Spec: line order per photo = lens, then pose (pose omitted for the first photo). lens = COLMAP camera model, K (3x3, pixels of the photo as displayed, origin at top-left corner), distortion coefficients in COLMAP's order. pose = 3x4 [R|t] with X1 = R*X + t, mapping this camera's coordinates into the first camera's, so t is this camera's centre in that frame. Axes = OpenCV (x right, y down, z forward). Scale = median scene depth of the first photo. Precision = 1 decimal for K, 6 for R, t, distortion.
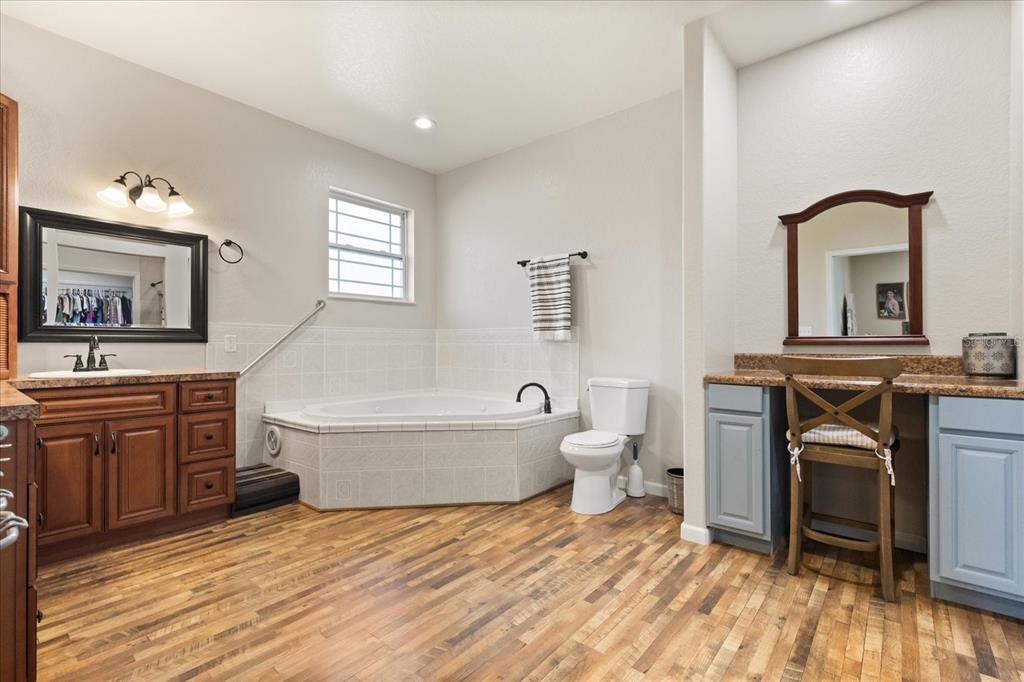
lens RADIAL K [[463.1, 0, 512.0], [0, 463.1, 341.0], [0, 0, 1]] dist [0.009990, -0.001312]
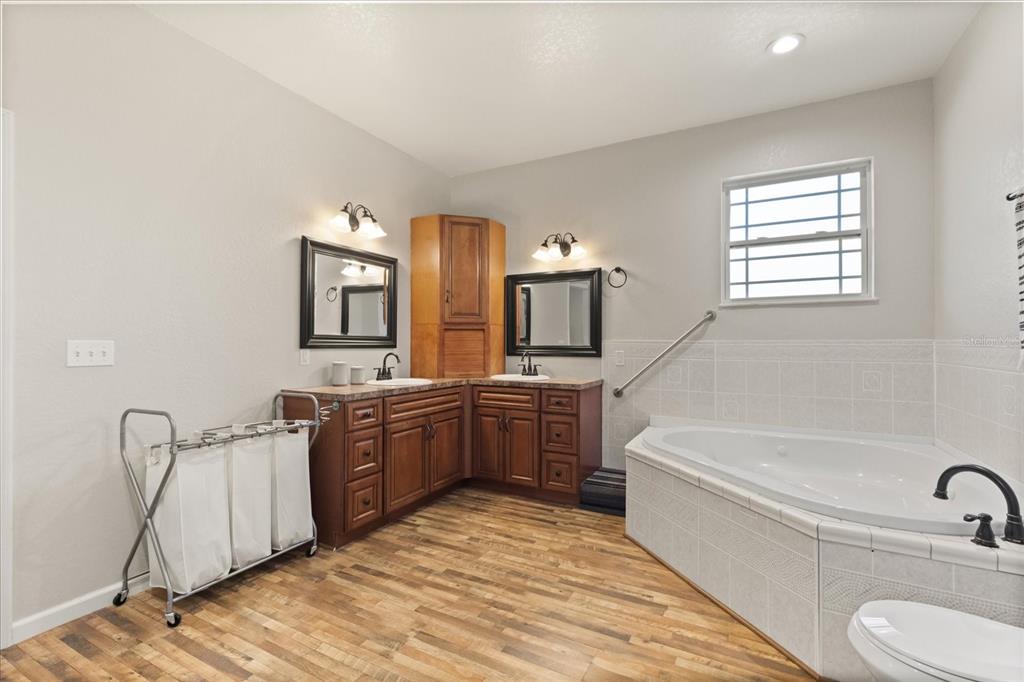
lens RADIAL K [[457.6, 0, 509.5], [0, 457.6, 338.9], [0, 0, 1]] dist [0.003353, -0.000060]
pose [[0.202108, -0.007518, -0.979334, 0.535161], [0.006337, 0.999960, -0.006368, -0.044515], [0.979343, -0.004919, 0.202147, 0.638041]]
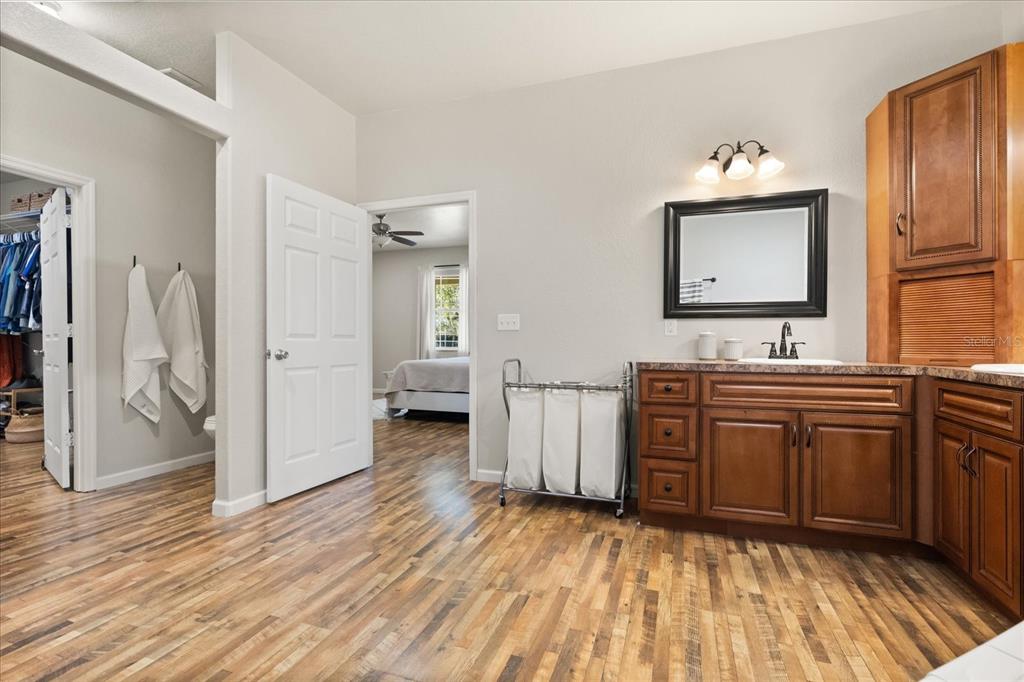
lens RADIAL K [[475.4, 0, 512.0], [0, 475.4, 341.0], [0, 0, 1]] dist [0.002556, 0.000022]
pose [[-0.936573, 0.001479, -0.350469, 0.077534], [0.004127, 0.999968, -0.006807, 0.028386], [0.350447, -0.007822, -0.936550, 1.303432]]
